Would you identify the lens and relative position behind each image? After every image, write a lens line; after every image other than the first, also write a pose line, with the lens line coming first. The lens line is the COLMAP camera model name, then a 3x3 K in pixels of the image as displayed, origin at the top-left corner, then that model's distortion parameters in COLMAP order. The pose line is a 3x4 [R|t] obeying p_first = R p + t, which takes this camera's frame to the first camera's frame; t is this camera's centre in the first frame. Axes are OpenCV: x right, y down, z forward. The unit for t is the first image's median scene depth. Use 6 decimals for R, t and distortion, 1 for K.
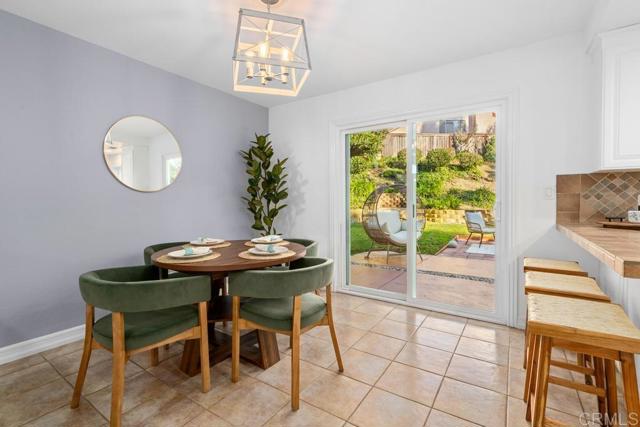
lens RADIAL K [[293.2, 0, 303.3], [0, 293.2, 204.9], [0, 0, 1]] dist [-0.007578, -0.001208]
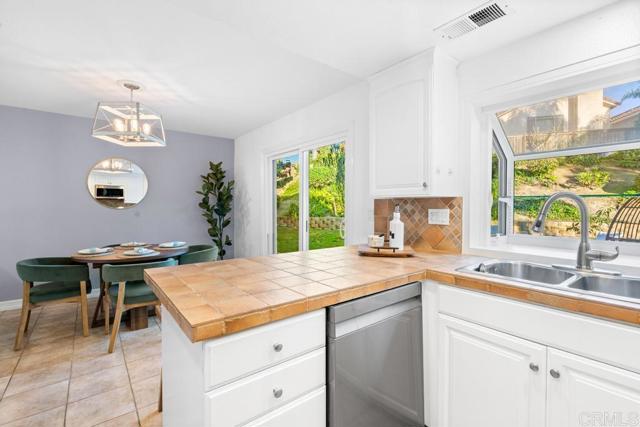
lens RADIAL K [[293.2, 0, 309.1], [0, 293.2, 202.9], [0, 0, 1]] dist [-0.007578, -0.001208]
pose [[0.950378, 0.003488, -0.311078, 0.674859], [-0.010855, 0.999700, -0.021955, -0.042041], [0.310908, 0.024243, 0.950131, -0.087770]]
